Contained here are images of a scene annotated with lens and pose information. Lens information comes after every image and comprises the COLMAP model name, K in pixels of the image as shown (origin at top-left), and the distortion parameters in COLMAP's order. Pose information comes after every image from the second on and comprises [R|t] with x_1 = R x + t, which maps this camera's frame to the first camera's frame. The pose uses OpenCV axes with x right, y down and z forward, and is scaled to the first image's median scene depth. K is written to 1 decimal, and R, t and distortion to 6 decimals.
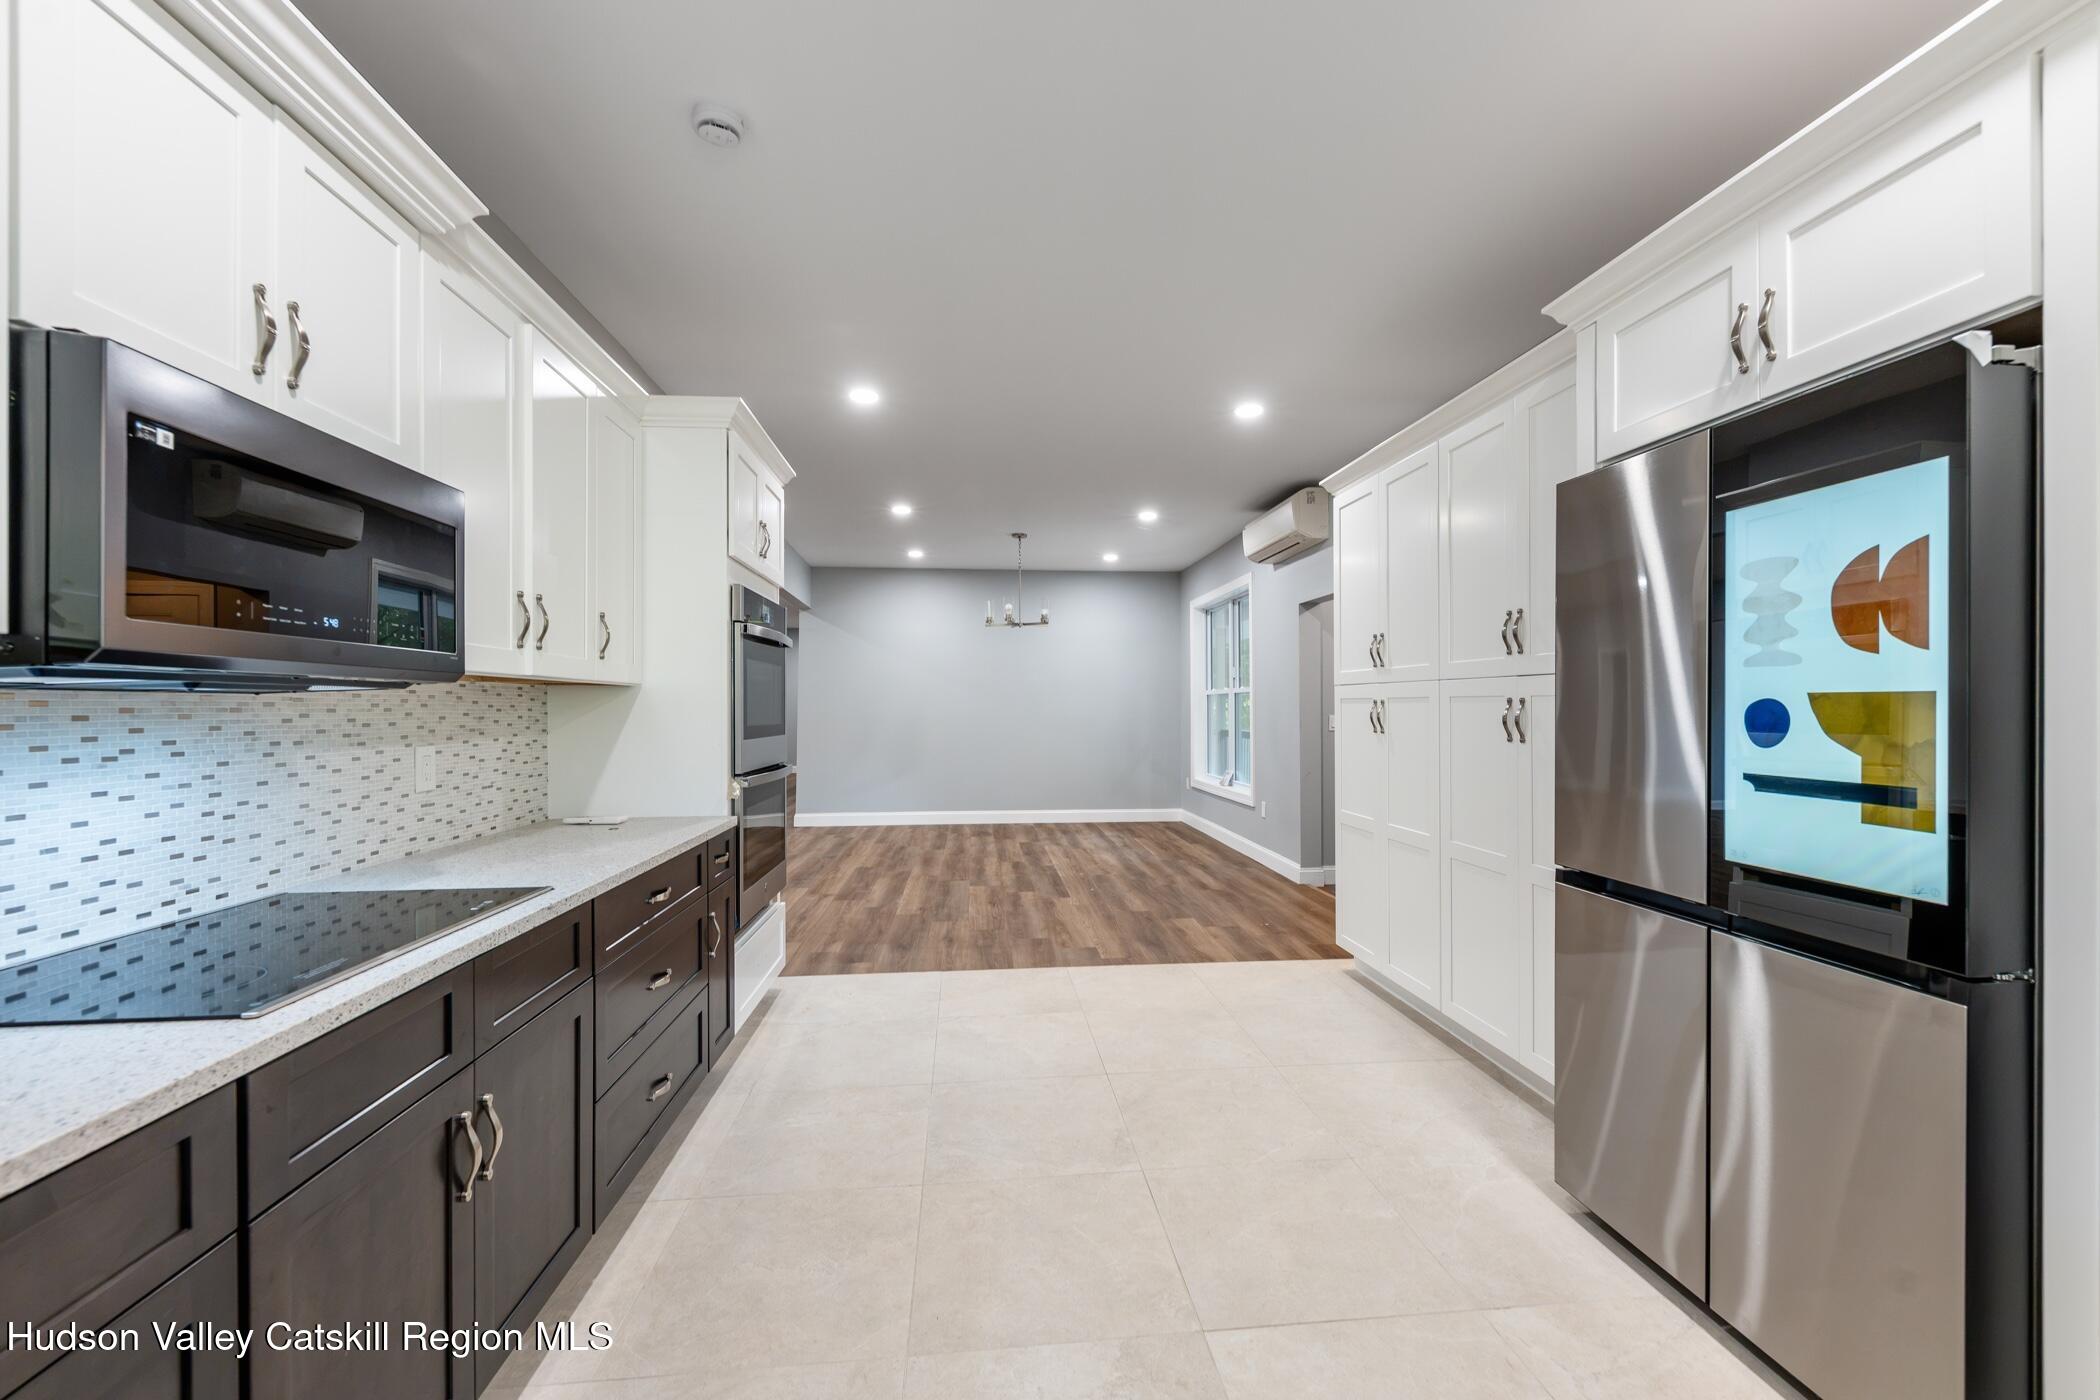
lens RADIAL K [[865.3, 0, 1051.5], [0, 865.3, 706.1], [0, 0, 1]] dist [0.005816, -0.001299]
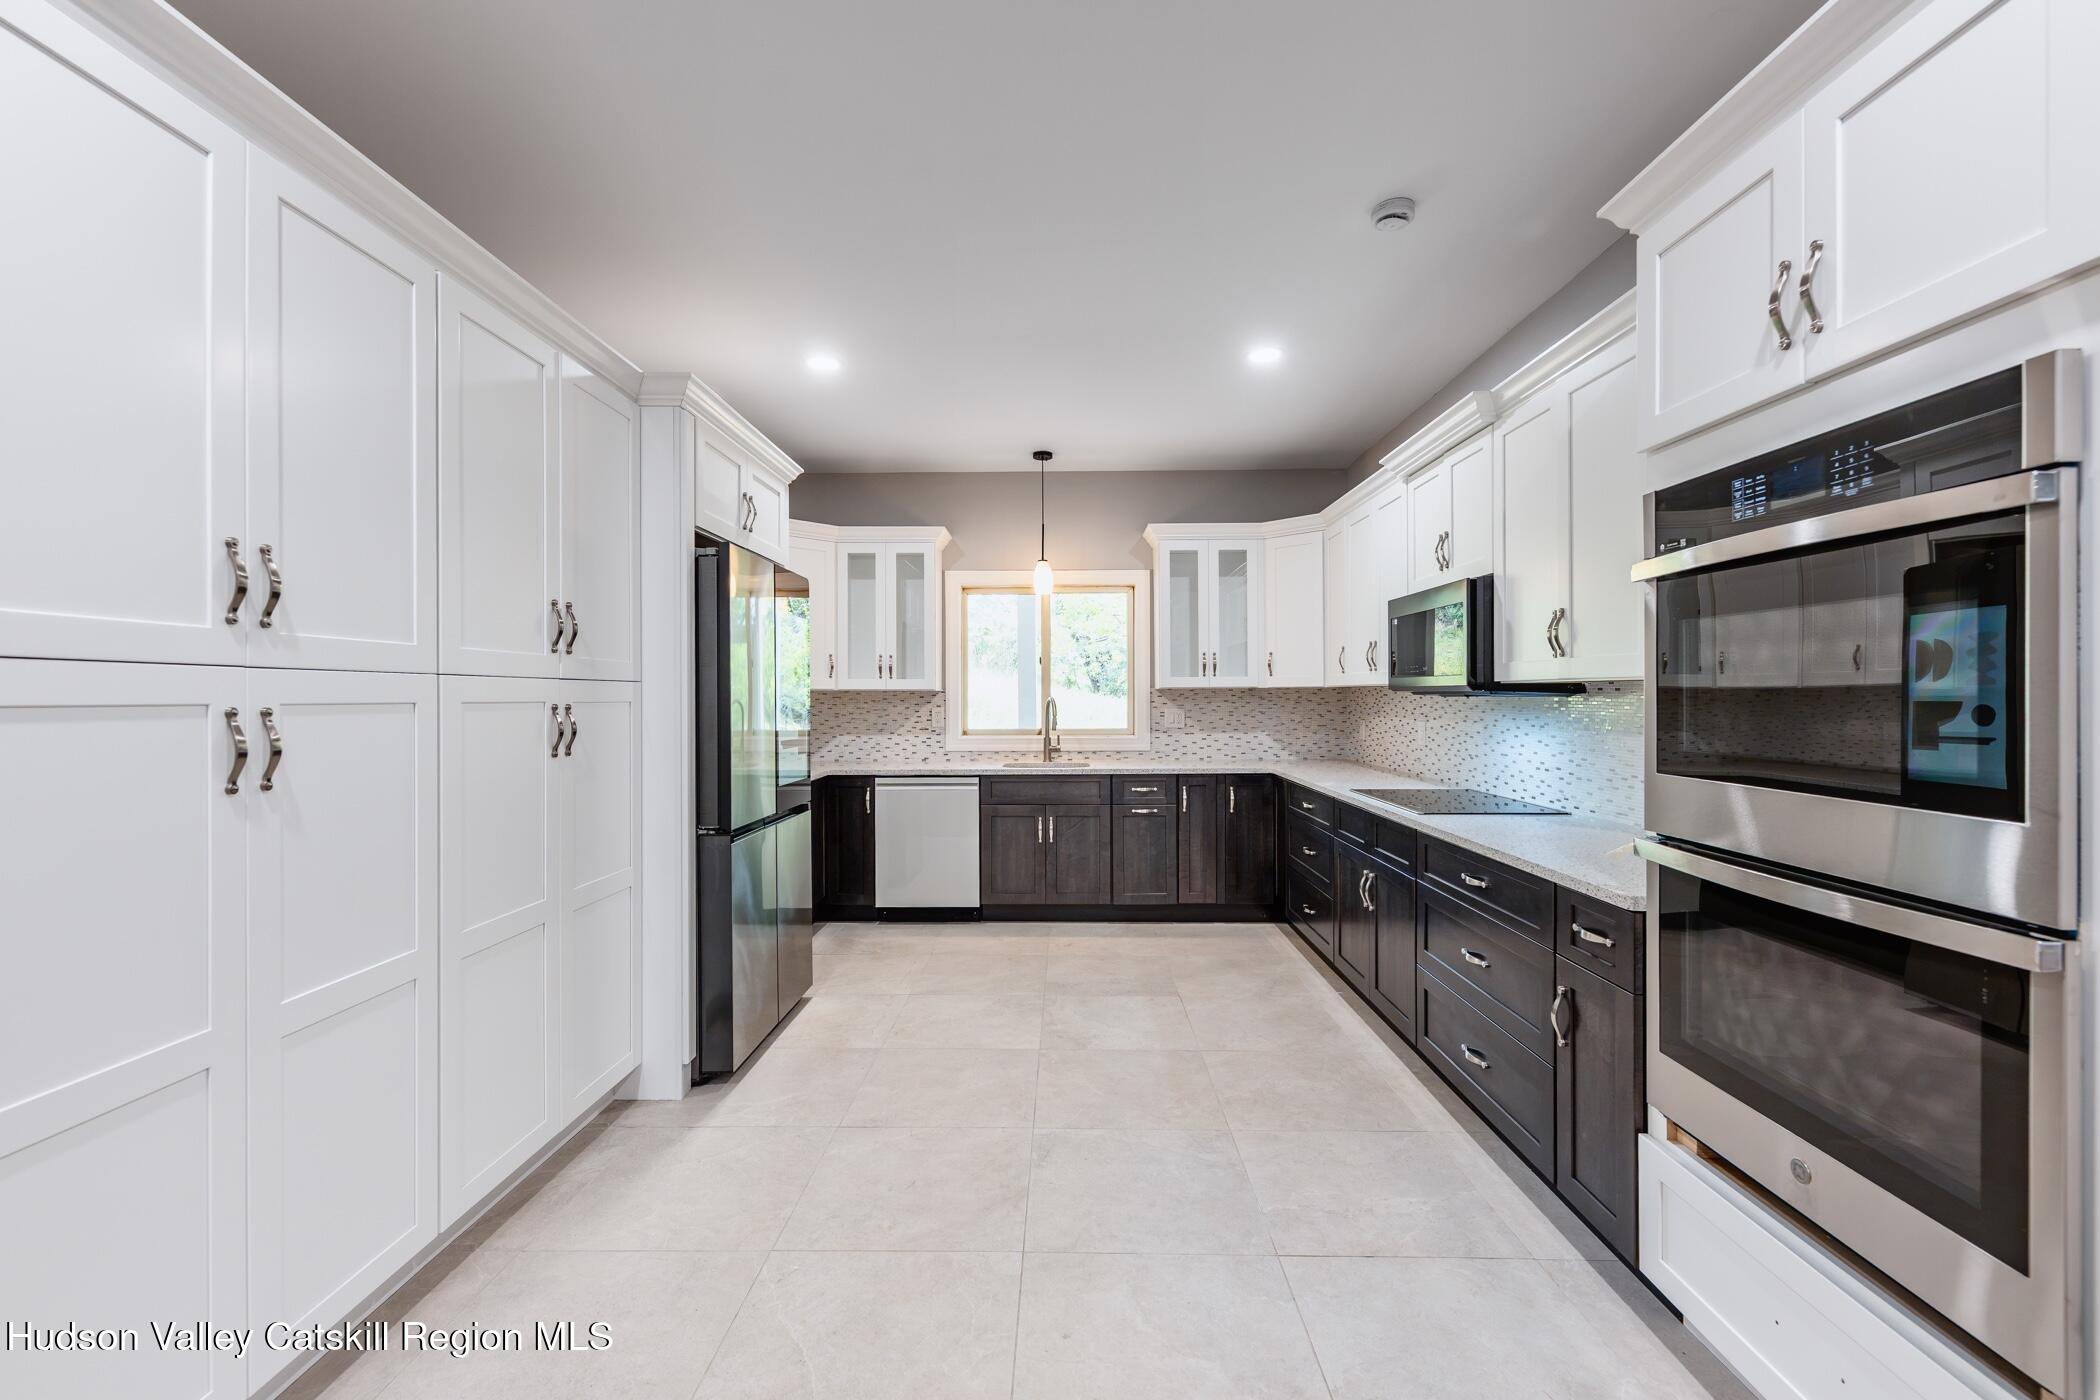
lens RADIAL K [[865.3, 0, 1057.9], [0, 865.3, 699.7], [0, 0, 1]] dist [0.005816, -0.001299]
pose [[-0.993537, 0.007051, 0.113288, -0.020280], [0.007338, 0.999971, 0.002116, -0.005331], [-0.113270, 0.002934, -0.993560, 0.764816]]
